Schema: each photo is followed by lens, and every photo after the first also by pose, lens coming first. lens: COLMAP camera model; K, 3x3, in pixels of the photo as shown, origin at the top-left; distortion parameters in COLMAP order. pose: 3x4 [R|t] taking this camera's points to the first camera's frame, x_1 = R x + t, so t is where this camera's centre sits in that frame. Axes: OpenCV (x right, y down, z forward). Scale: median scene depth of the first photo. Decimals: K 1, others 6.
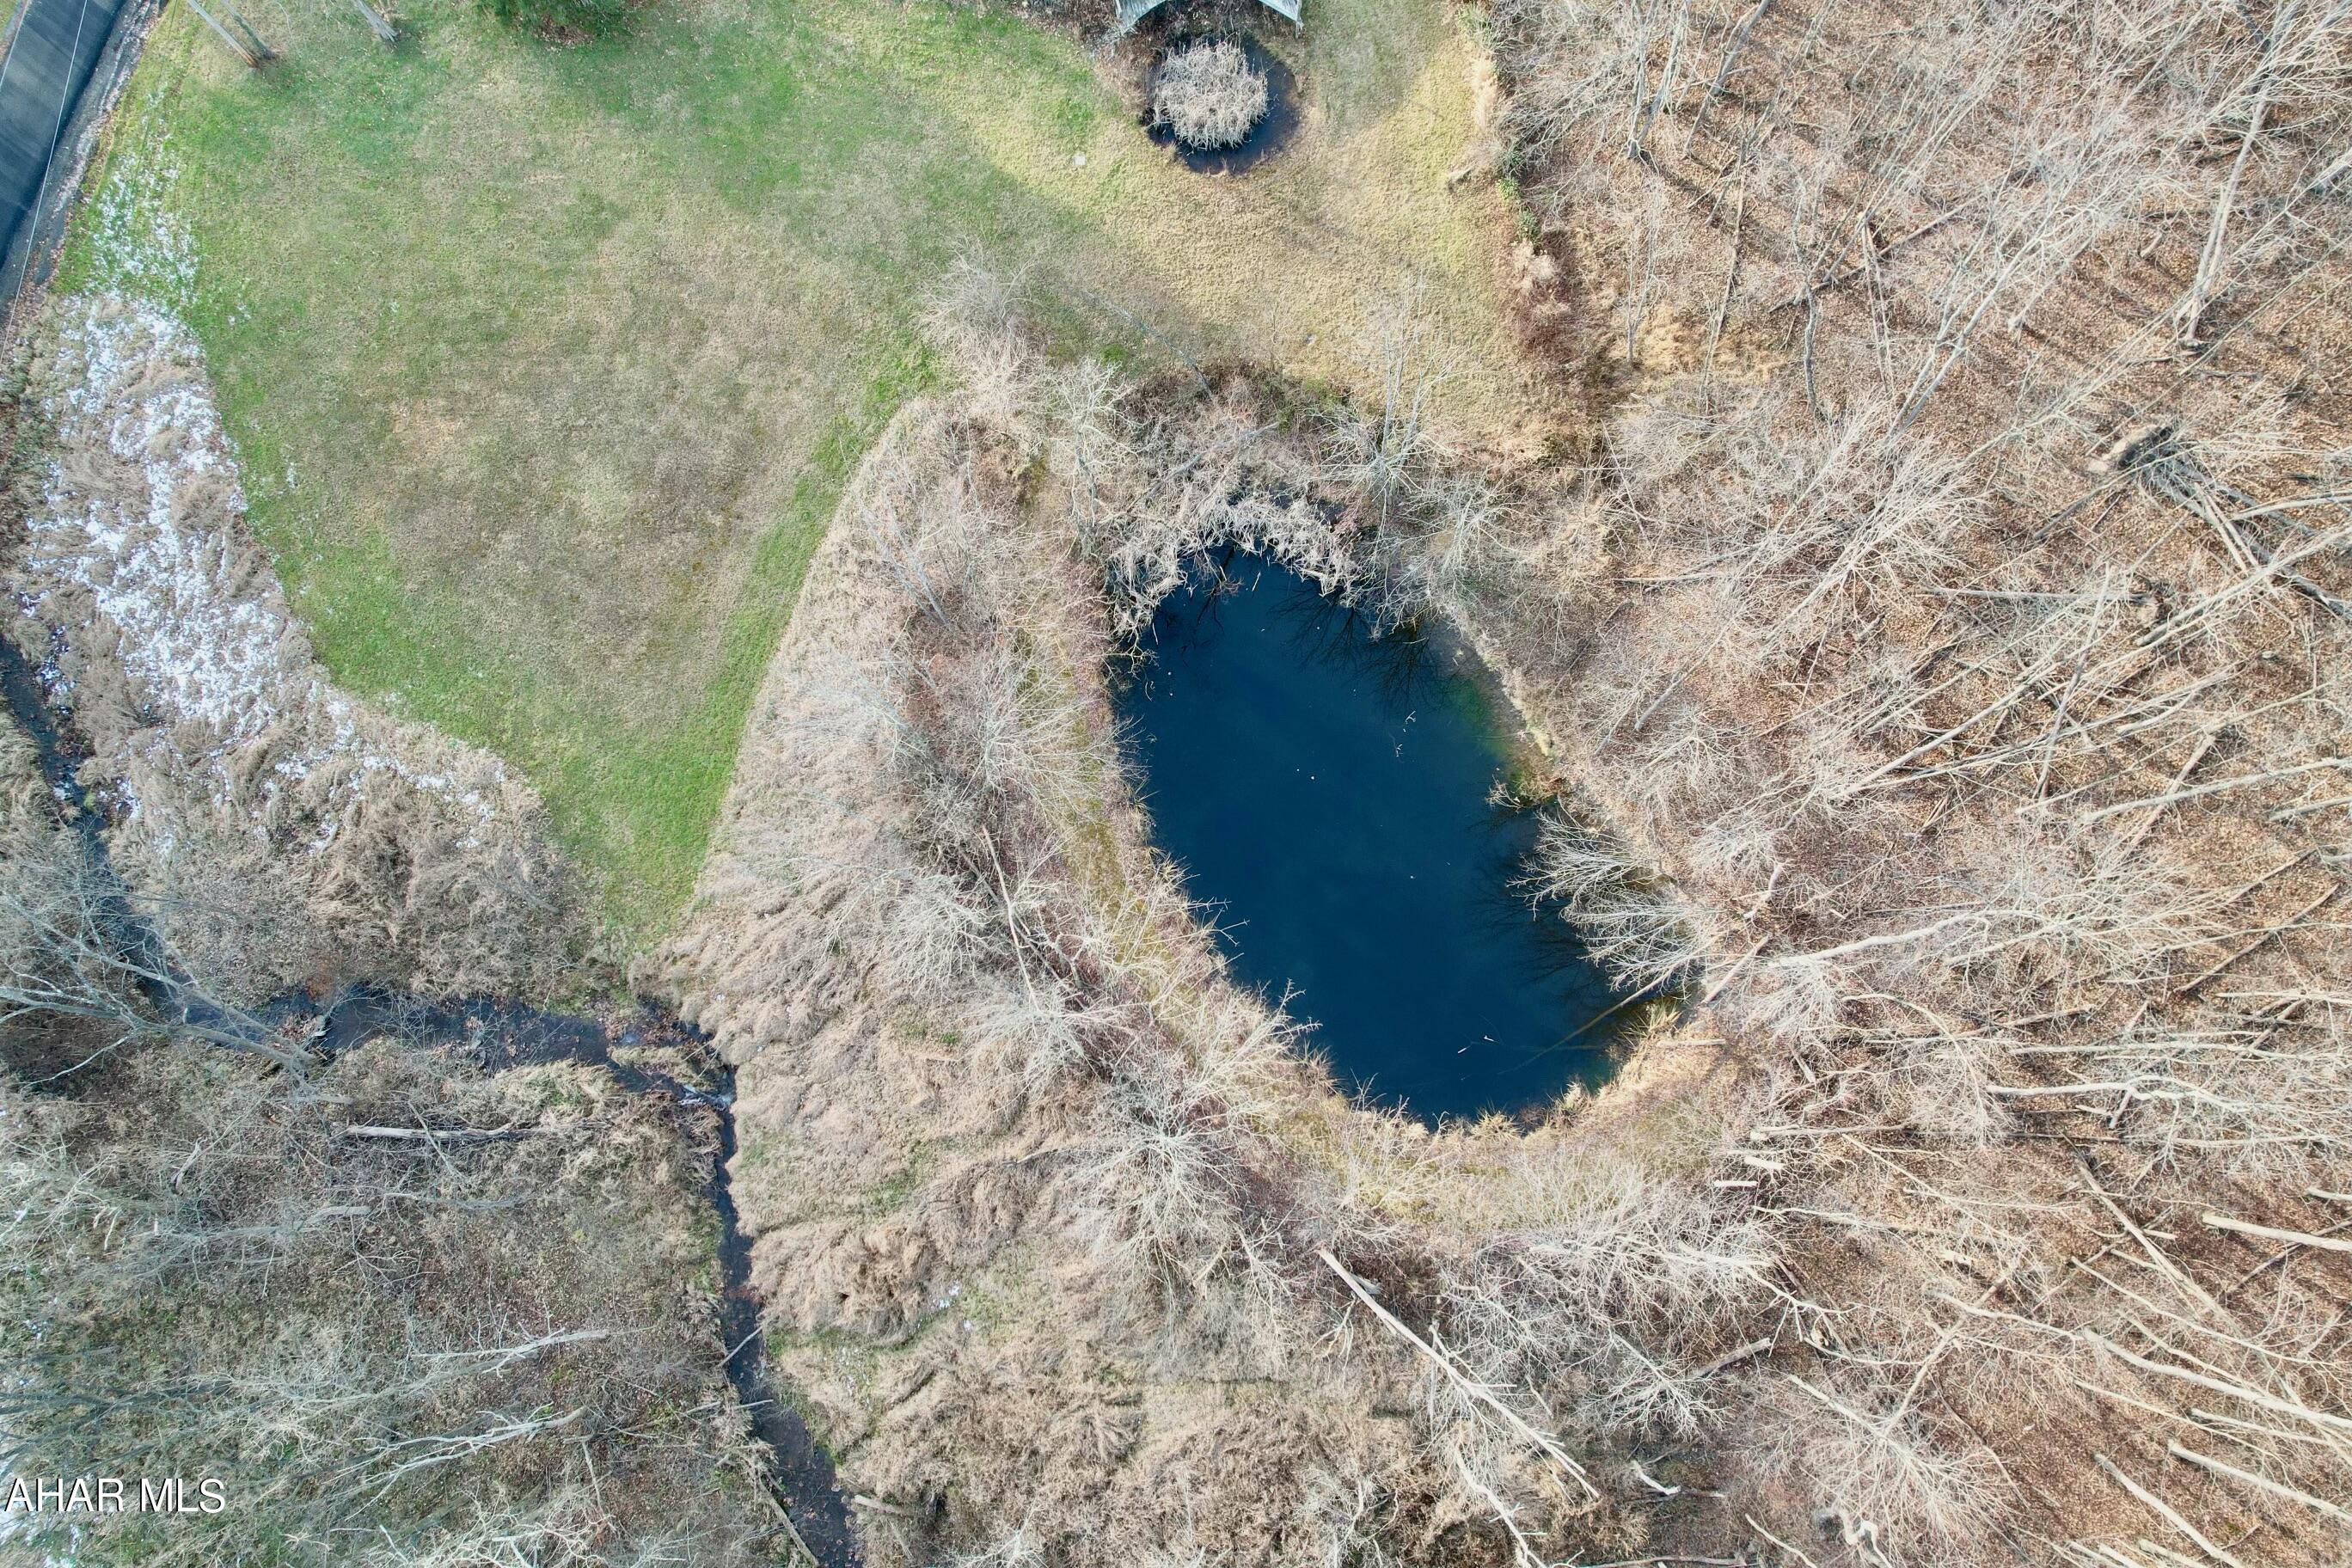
lens RADIAL K [[1499.7, 0, 1181.8], [0, 1499.7, 774.1], [0, 0, 1]] dist [-0.047644, 0.022737]
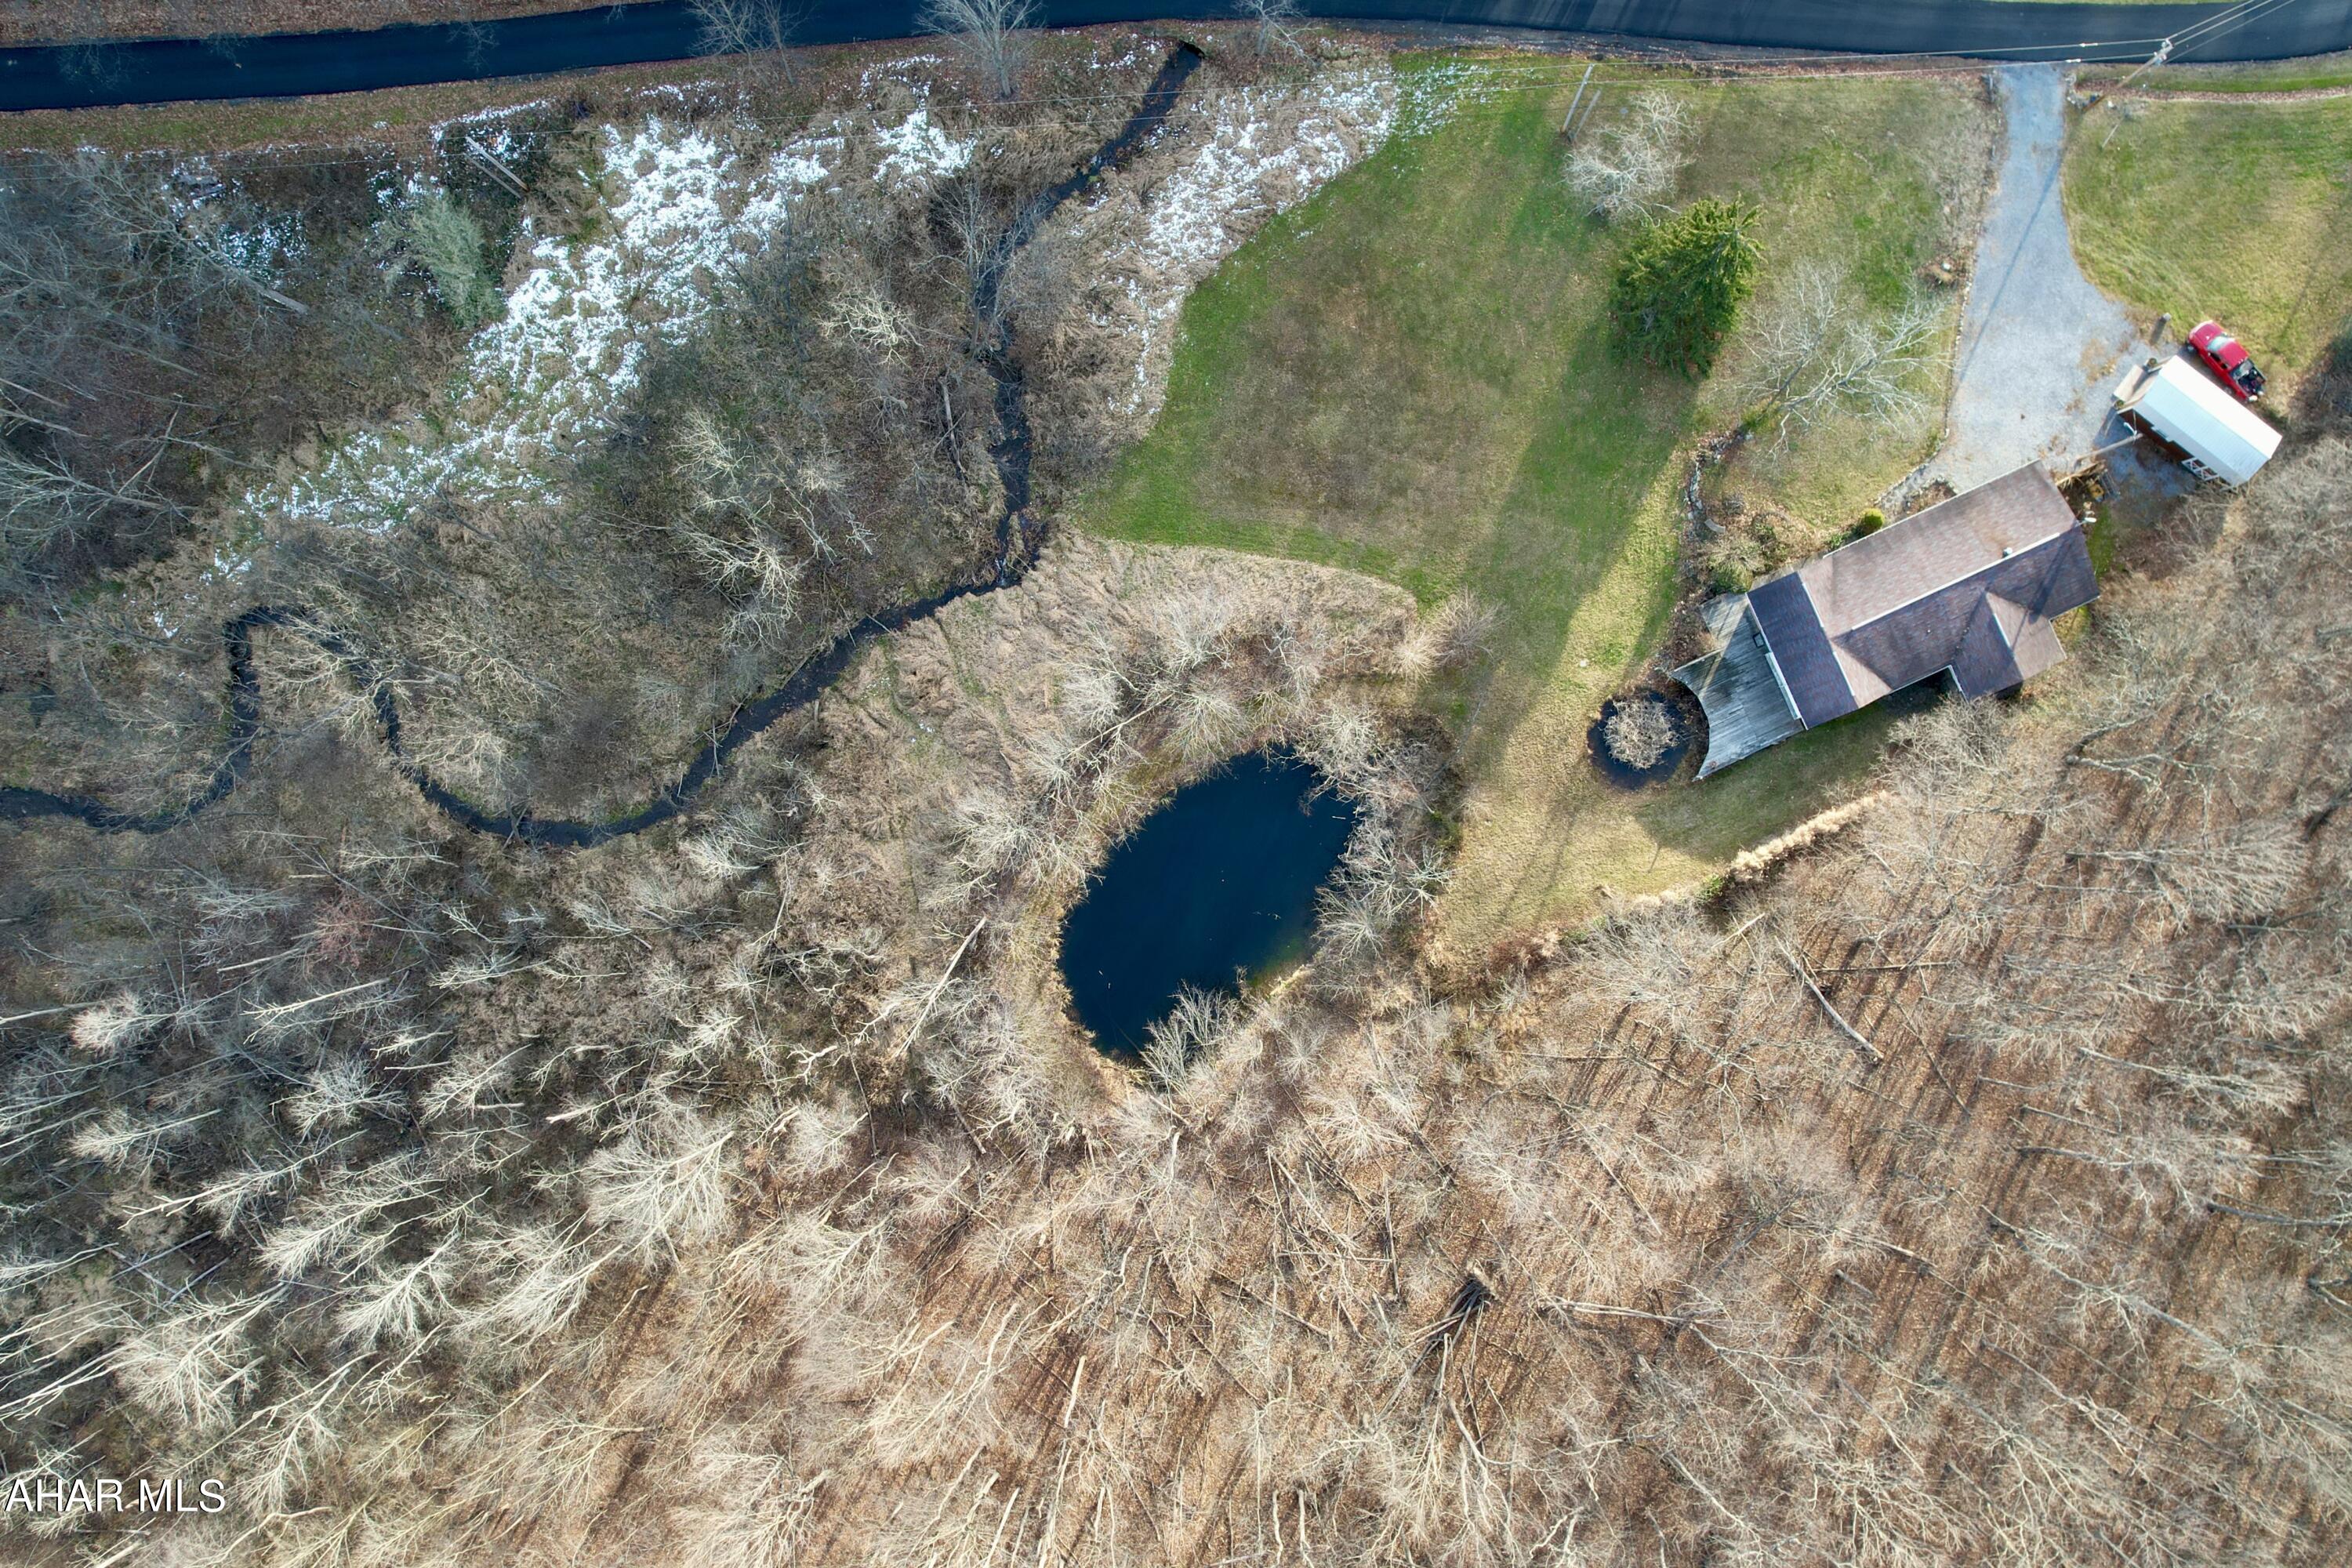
lens RADIAL K [[1499.7, 0, 1170.2], [0, 1499.7, 784.0], [0, 0, 1]] dist [-0.047644, 0.022737]
pose [[0.191460, 0.981404, 0.013726, -0.050721], [-0.960640, 0.184505, 0.207677, -0.311857], [0.201282, -0.052948, 0.978101, -0.757847]]
